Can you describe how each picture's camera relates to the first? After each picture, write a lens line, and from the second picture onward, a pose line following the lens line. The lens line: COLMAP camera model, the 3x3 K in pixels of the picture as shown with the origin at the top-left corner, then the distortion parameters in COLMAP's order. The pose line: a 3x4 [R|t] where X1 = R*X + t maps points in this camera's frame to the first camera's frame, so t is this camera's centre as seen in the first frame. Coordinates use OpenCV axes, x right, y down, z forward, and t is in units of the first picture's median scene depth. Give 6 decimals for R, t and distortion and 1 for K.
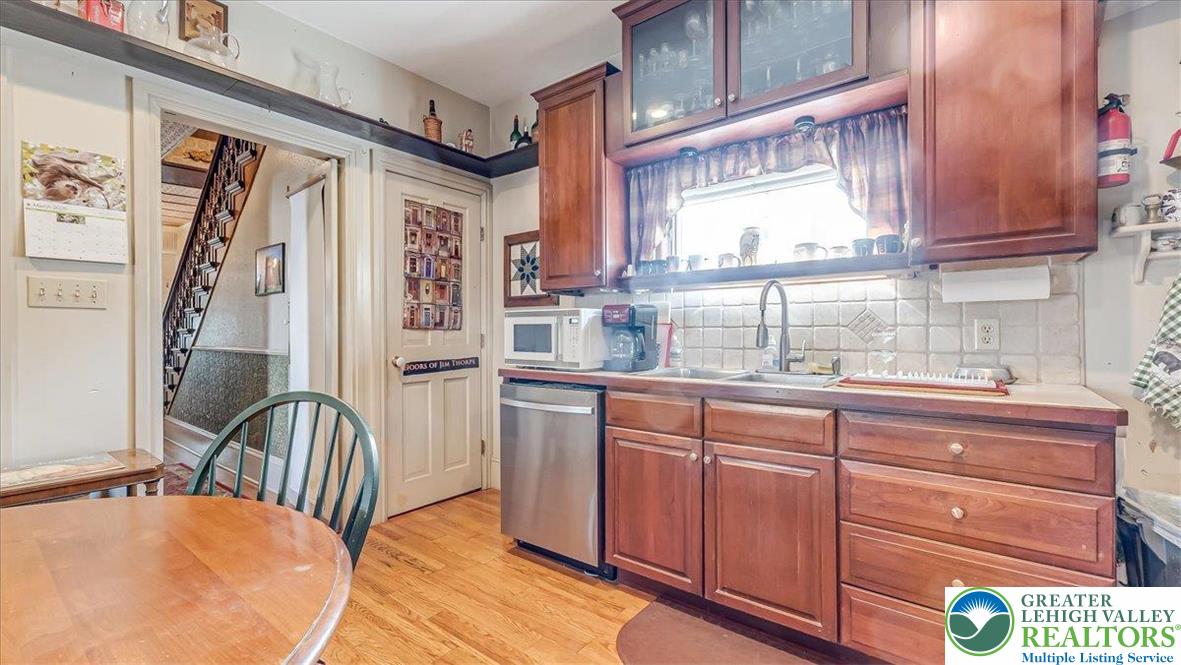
lens RADIAL K [[495.3, 0, 584.2], [0, 495.3, 330.0], [0, 0, 1]] dist [0.000961, 0.000124]
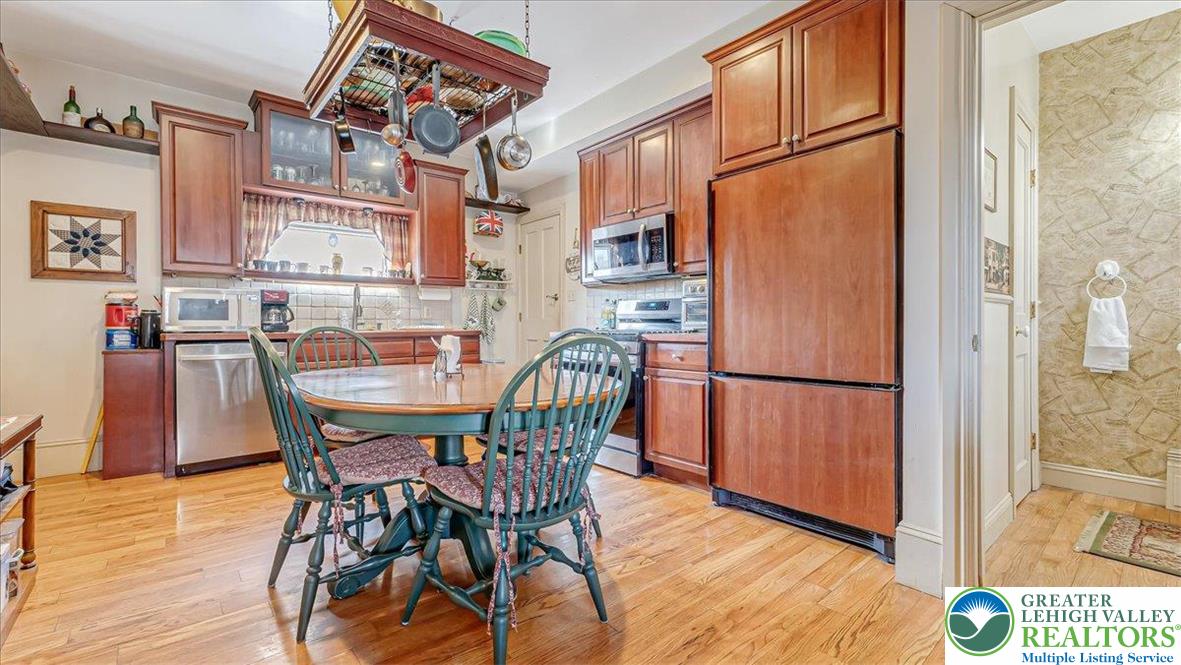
lens RADIAL K [[495.3, 0, 584.2], [0, 495.3, 330.0], [0, 0, 1]] dist [0.000961, 0.000124]
pose [[0.192811, -0.006819, 0.981212, -1.043272], [0.004321, 0.999972, 0.006101, 0.058998], [-0.981226, 0.003063, 0.192835, -0.215021]]
